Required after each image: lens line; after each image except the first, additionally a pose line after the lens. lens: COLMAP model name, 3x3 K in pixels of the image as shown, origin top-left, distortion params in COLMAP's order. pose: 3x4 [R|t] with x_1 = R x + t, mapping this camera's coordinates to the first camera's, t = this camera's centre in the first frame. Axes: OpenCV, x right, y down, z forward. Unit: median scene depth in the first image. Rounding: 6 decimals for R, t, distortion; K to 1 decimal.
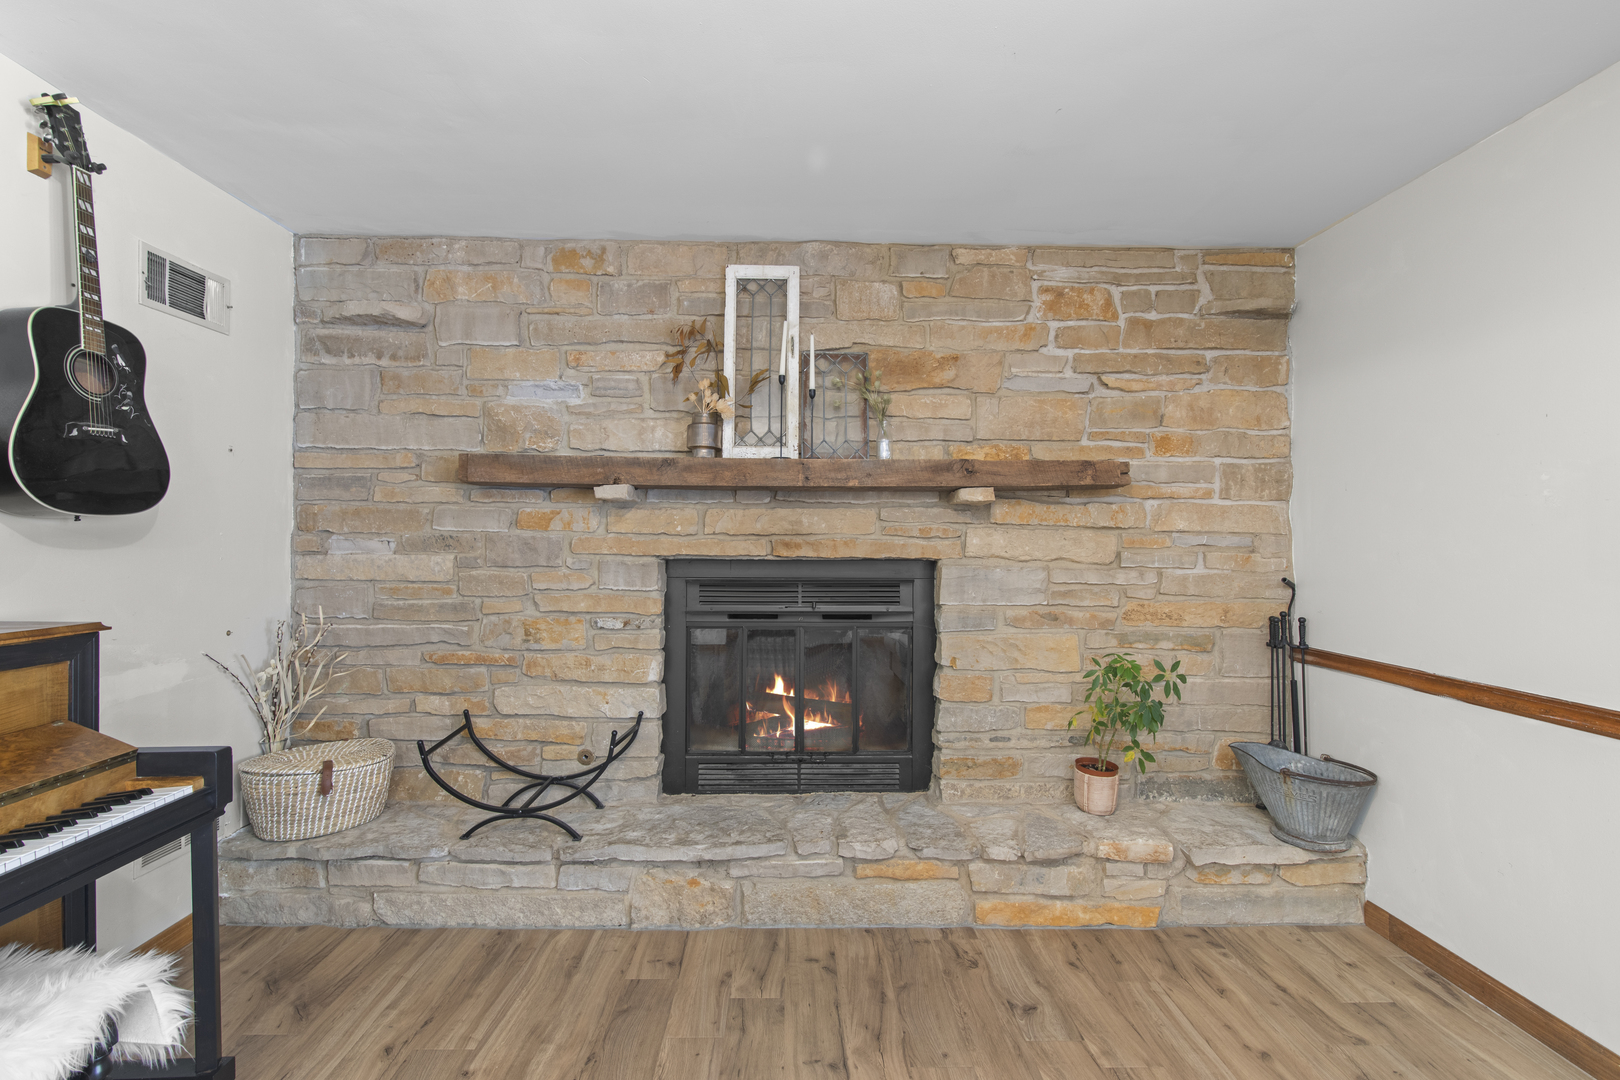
lens RADIAL K [[728.1, 0, 803.8], [0, 728.1, 540.0], [0, 0, 1]] dist [-0.000356, -0.000588]
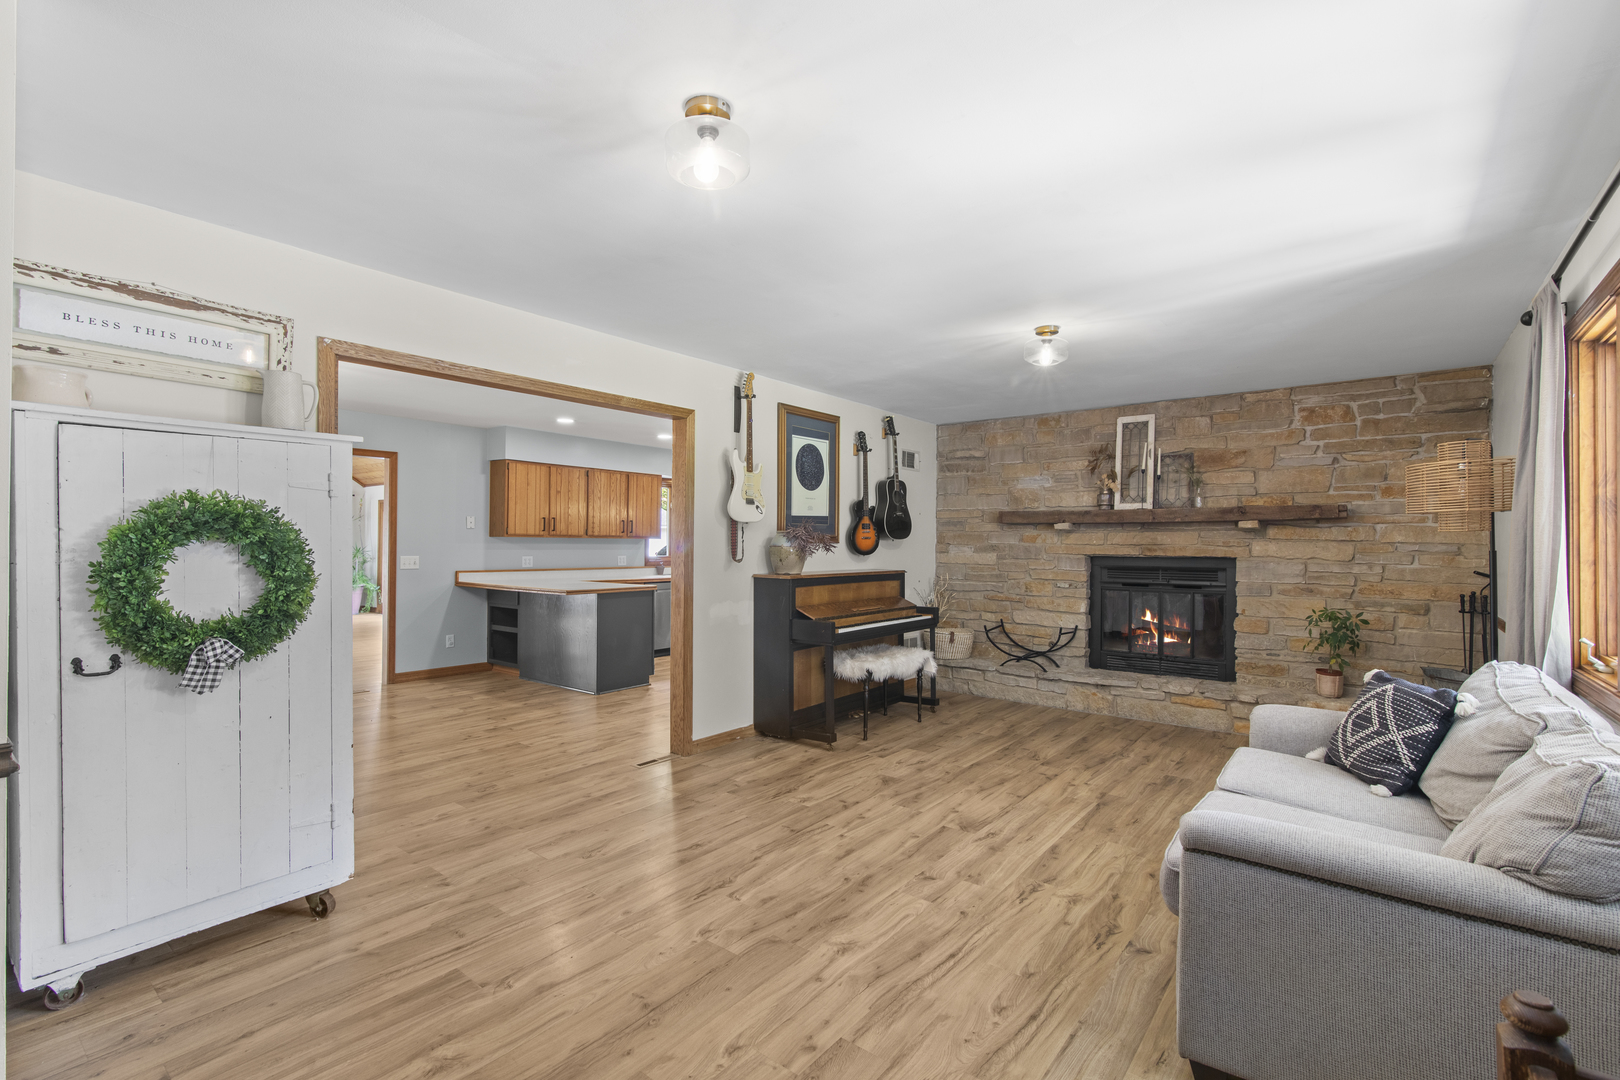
lens RADIAL K [[728.1, 0, 803.8], [0, 728.1, 540.0], [0, 0, 1]] dist [-0.000356, -0.000588]
pose [[0.772220, -0.005132, -0.635335, 0.532265], [-0.003404, 0.999920, -0.012216, 0.007676], [0.635347, 0.011596, 0.772140, -1.210249]]
